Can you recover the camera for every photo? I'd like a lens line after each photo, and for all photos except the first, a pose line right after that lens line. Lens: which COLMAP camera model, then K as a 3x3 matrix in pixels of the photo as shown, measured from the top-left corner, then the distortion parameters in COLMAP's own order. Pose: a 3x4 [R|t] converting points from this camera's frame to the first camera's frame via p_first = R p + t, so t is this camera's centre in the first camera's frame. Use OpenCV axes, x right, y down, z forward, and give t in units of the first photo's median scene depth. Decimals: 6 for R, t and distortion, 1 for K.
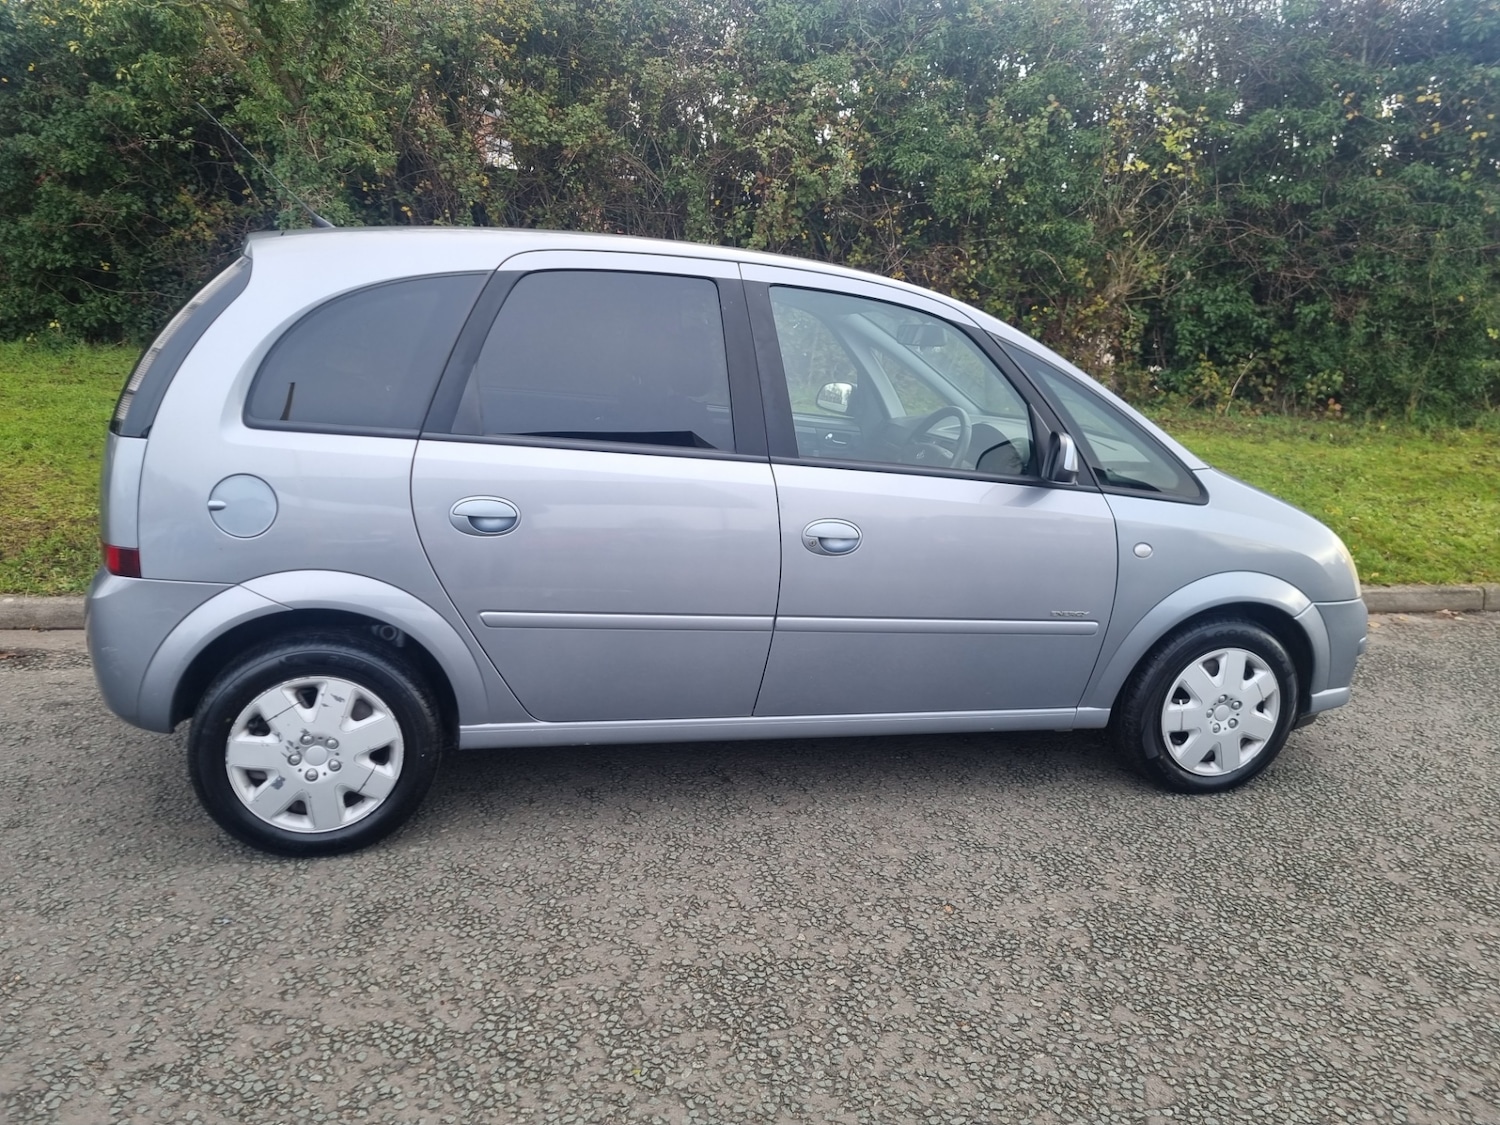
lens RADIAL K [[1117.6, 0, 735.3], [0, 1117.6, 557.9], [0, 0, 1]] dist [0.074562, -0.053436]
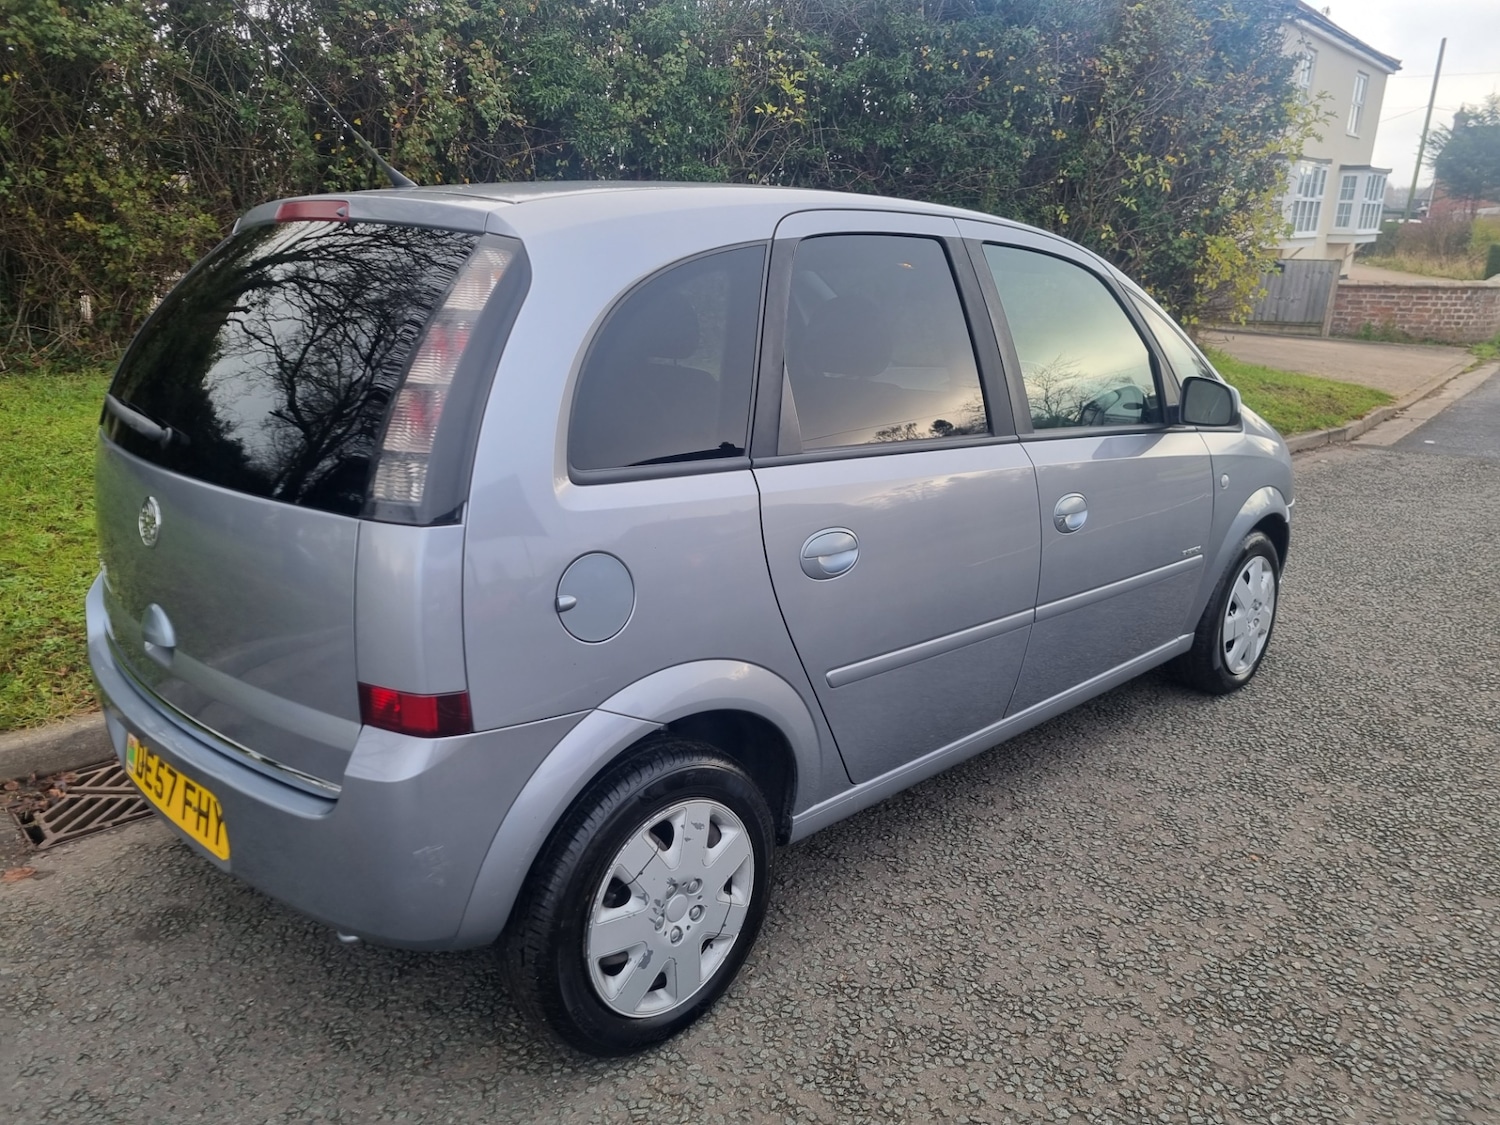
lens RADIAL K [[1128.5, 0, 752.7], [0, 1128.5, 583.5], [0, 0, 1]] dist [0.076727, -0.064586]
pose [[0.852960, -0.184329, 0.488346, -0.529307], [0.151630, 0.982727, 0.106095, -0.086789], [-0.499467, -0.016447, 0.866177, 0.265228]]
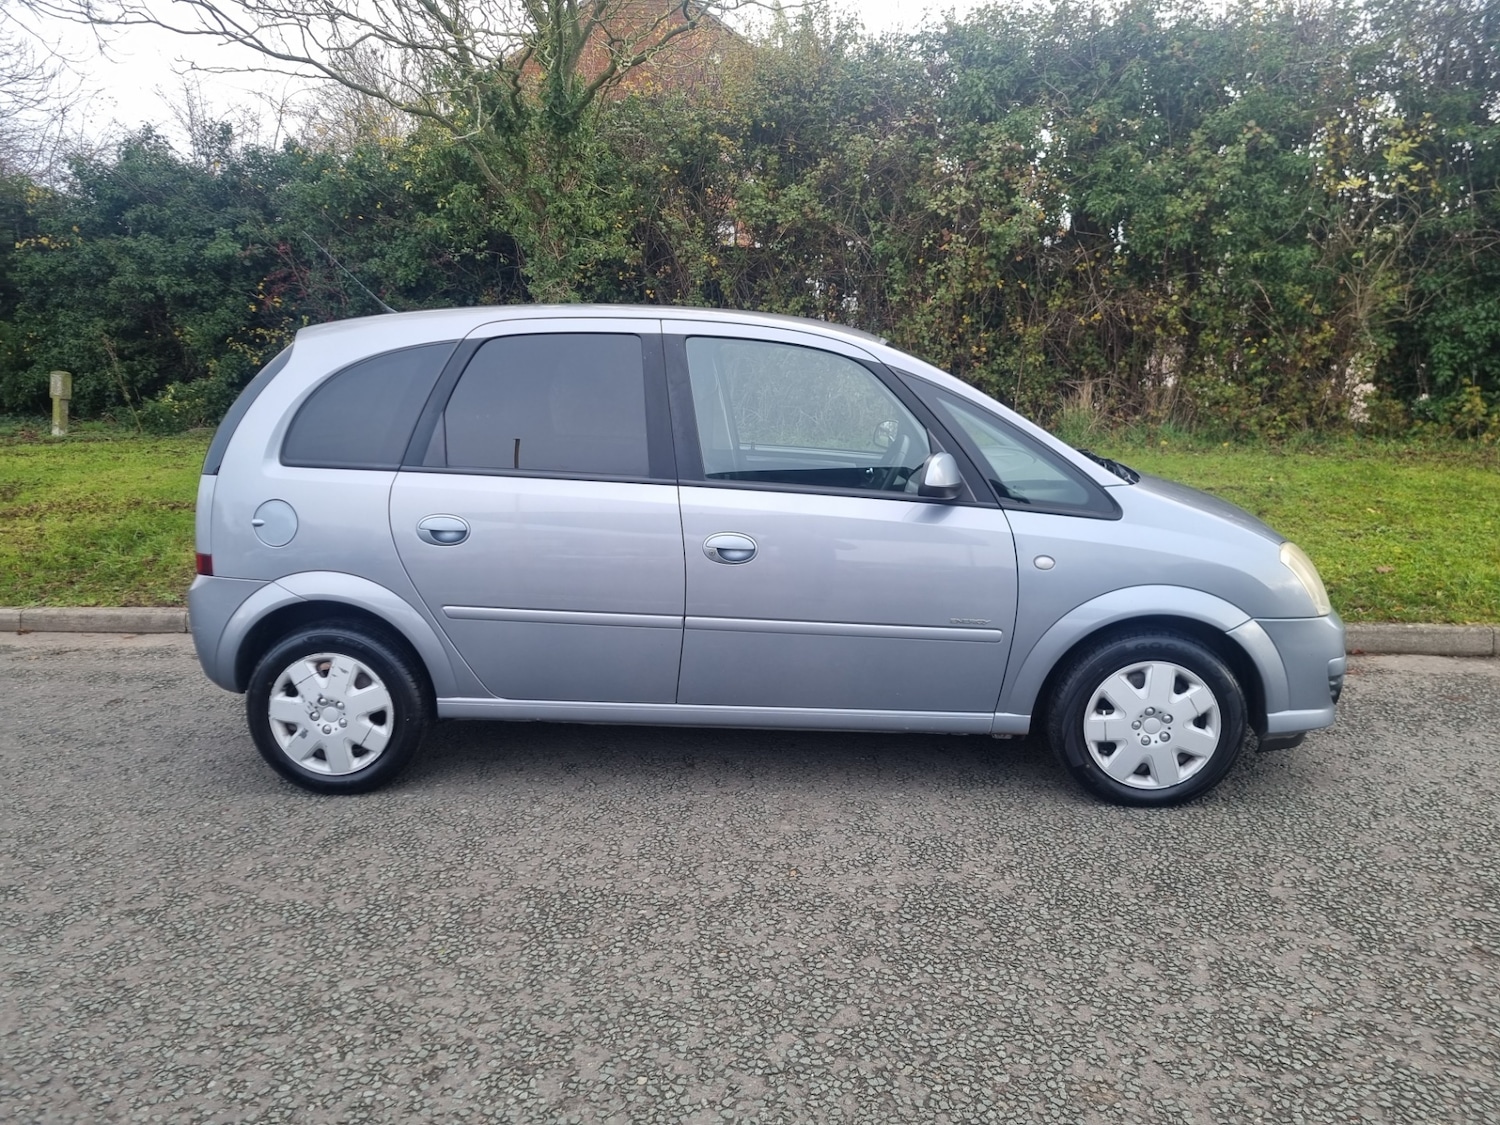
lens RADIAL K [[1126.1, 0, 755.5], [0, 1126.1, 565.2], [0, 0, 1]] dist [0.072923, -0.054356]
pose [[0.948703, -0.001724, -0.316163, 0.413644], [-0.014119, 0.998757, -0.047811, 0.046998], [0.315853, 0.049823, 0.947499, -0.081189]]
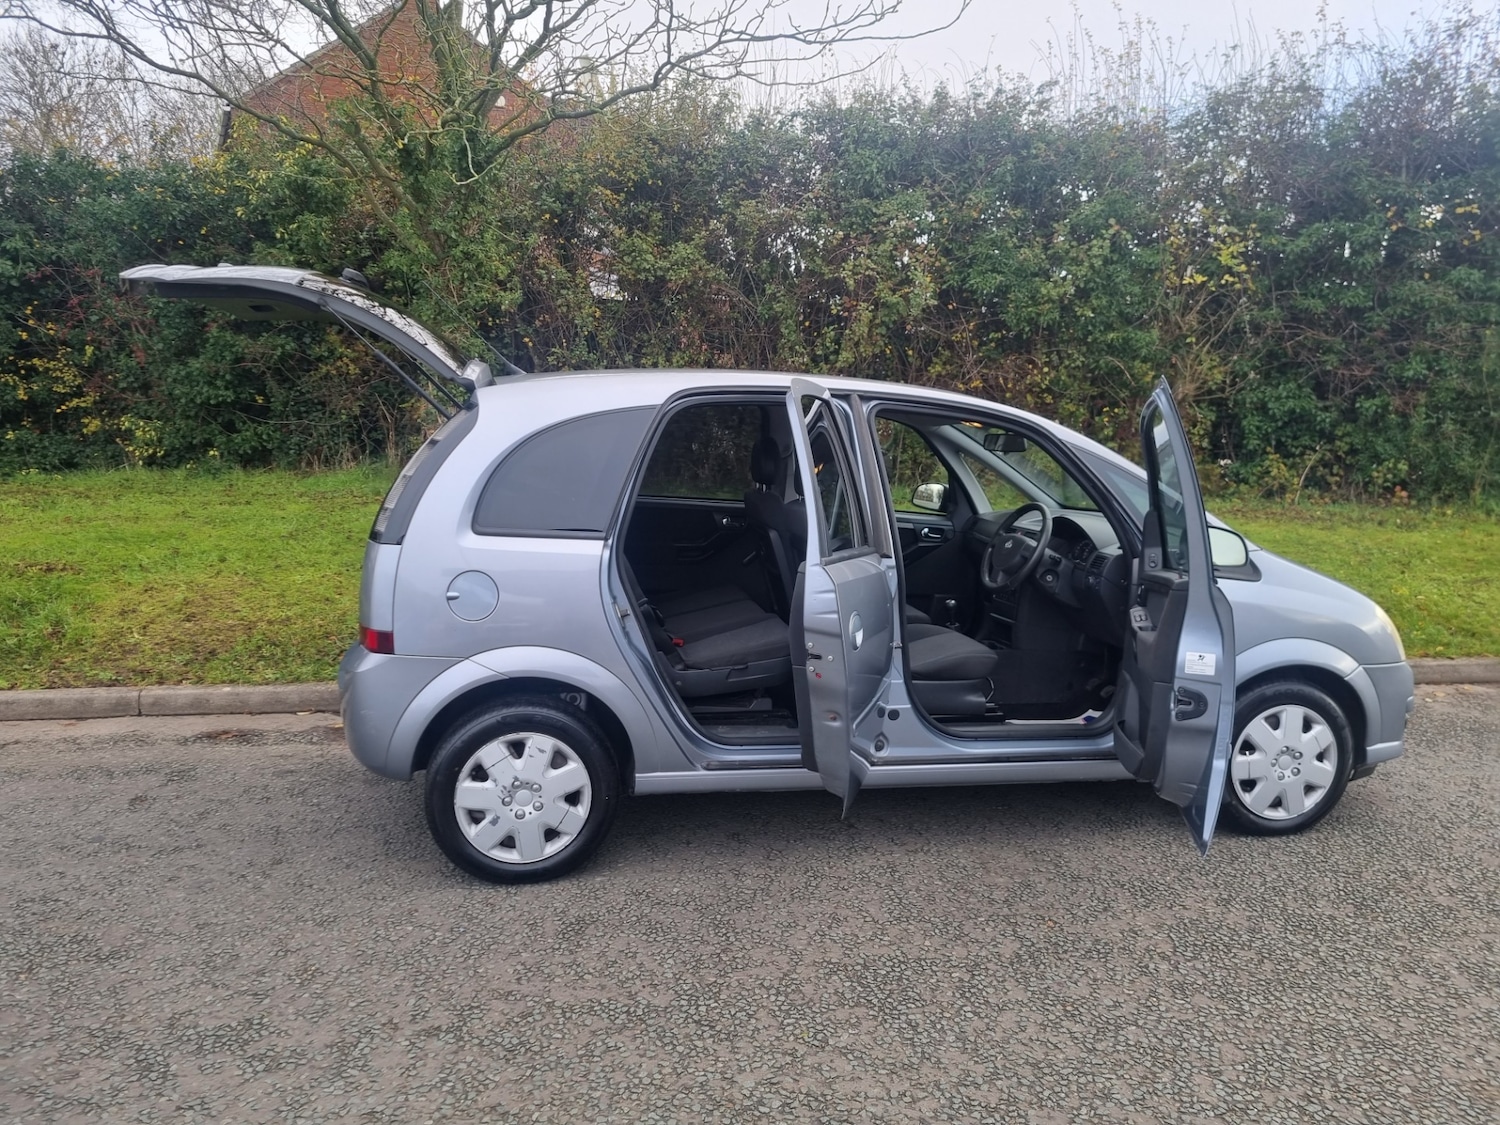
lens RADIAL K [[1126.1, 0, 755.5], [0, 1126.1, 565.2], [0, 0, 1]] dist [0.072923, -0.054356]
pose [[0.998490, -0.023982, -0.049428, -0.042015], [0.019745, 0.996228, -0.084498, 0.025460], [0.051268, 0.083395, 0.995197, -0.190082]]
